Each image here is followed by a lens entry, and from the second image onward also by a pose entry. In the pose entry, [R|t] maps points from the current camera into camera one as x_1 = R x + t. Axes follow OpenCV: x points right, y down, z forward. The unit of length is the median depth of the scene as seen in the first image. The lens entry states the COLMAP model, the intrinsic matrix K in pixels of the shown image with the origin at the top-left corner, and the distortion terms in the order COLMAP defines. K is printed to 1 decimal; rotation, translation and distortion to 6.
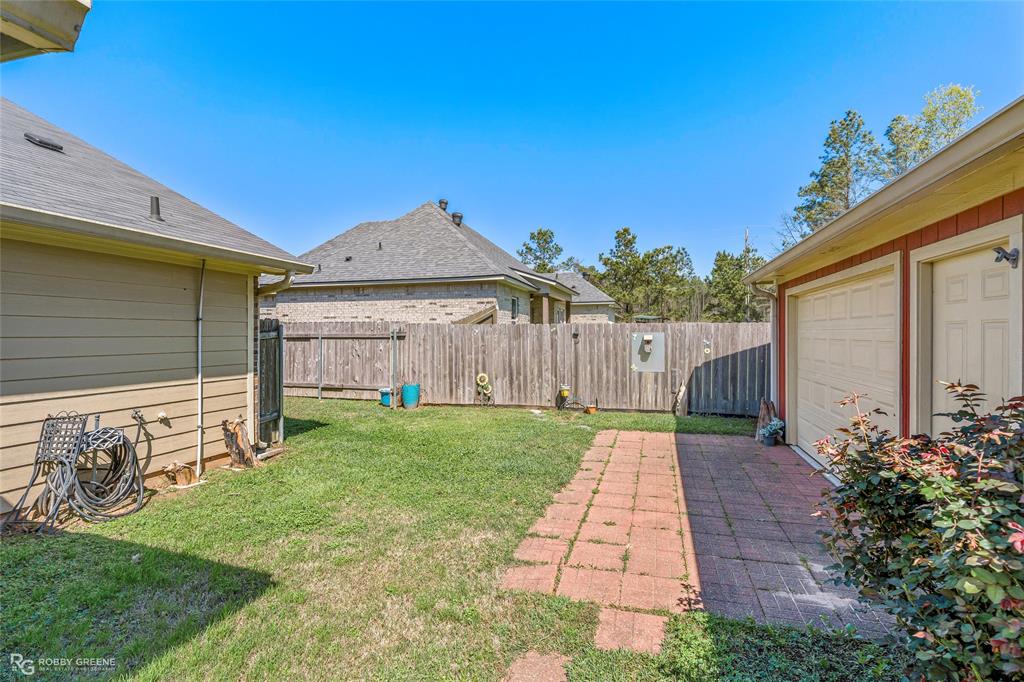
lens RADIAL K [[475.3, 0, 504.3], [0, 475.3, 334.8], [0, 0, 1]] dist [-0.007180, 0.002715]
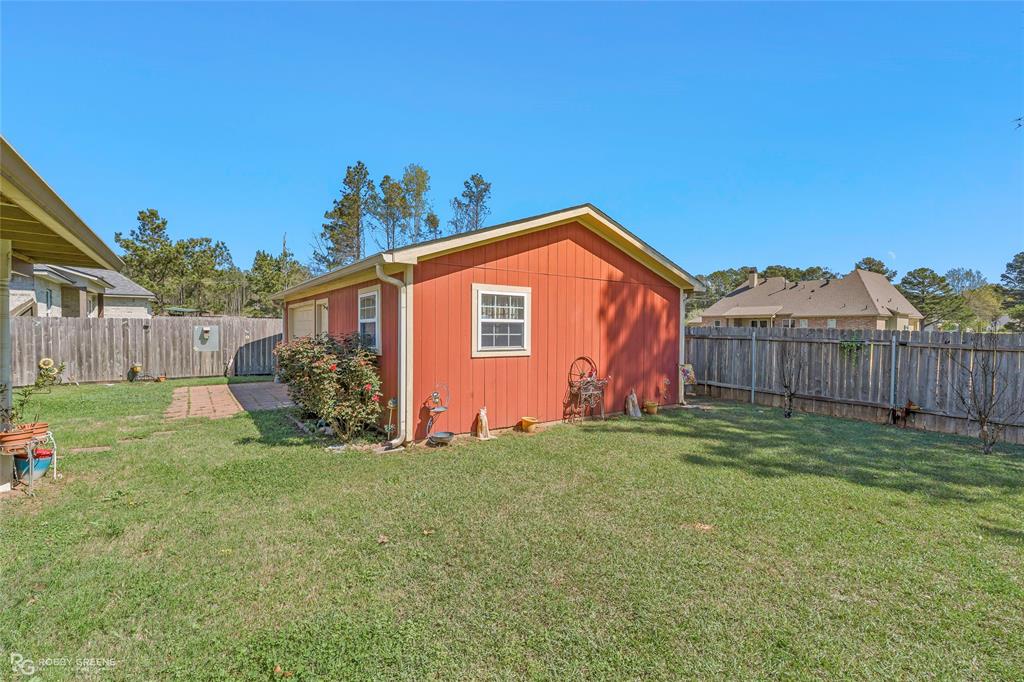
lens RADIAL K [[475.3, 0, 529.7], [0, 475.3, 342.9], [0, 0, 1]] dist [-0.007180, 0.002715]
pose [[0.590729, -0.018869, 0.806649, -0.290875], [-0.006732, 0.999576, 0.028312, 0.000858], [-0.806842, -0.022155, 0.590352, -0.689765]]
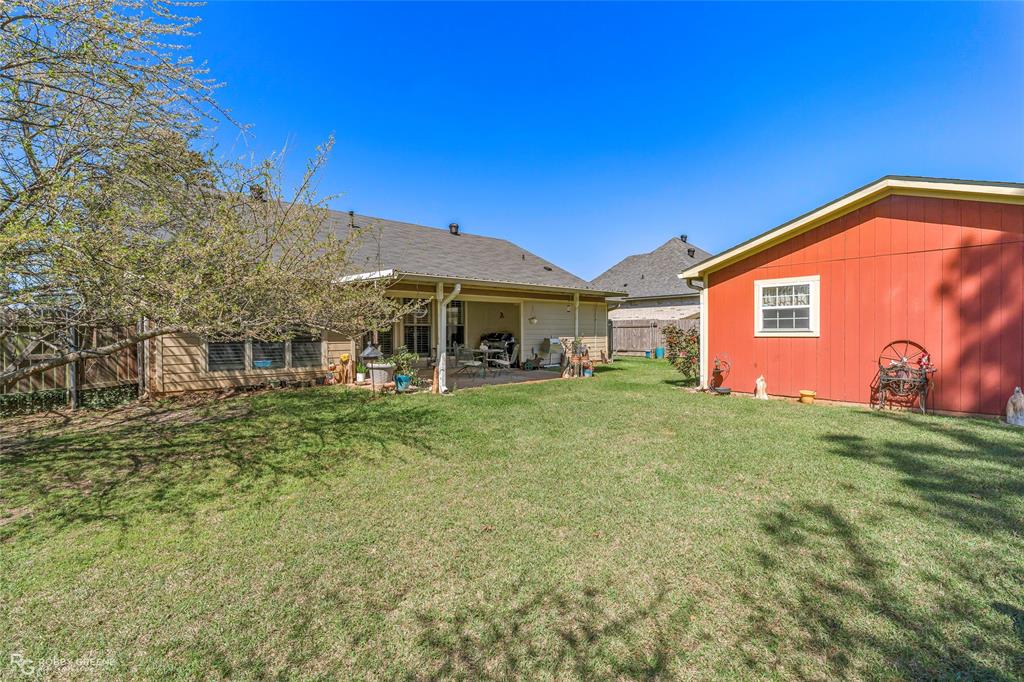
lens RADIAL K [[475.3, 0, 504.0], [0, 475.3, 336.9], [0, 0, 1]] dist [-0.007180, 0.002715]
pose [[0.868196, -0.002286, -0.496216, 0.264353], [0.007410, 0.999938, 0.008360, 0.031913], [0.496166, -0.010935, 0.868159, -1.252225]]
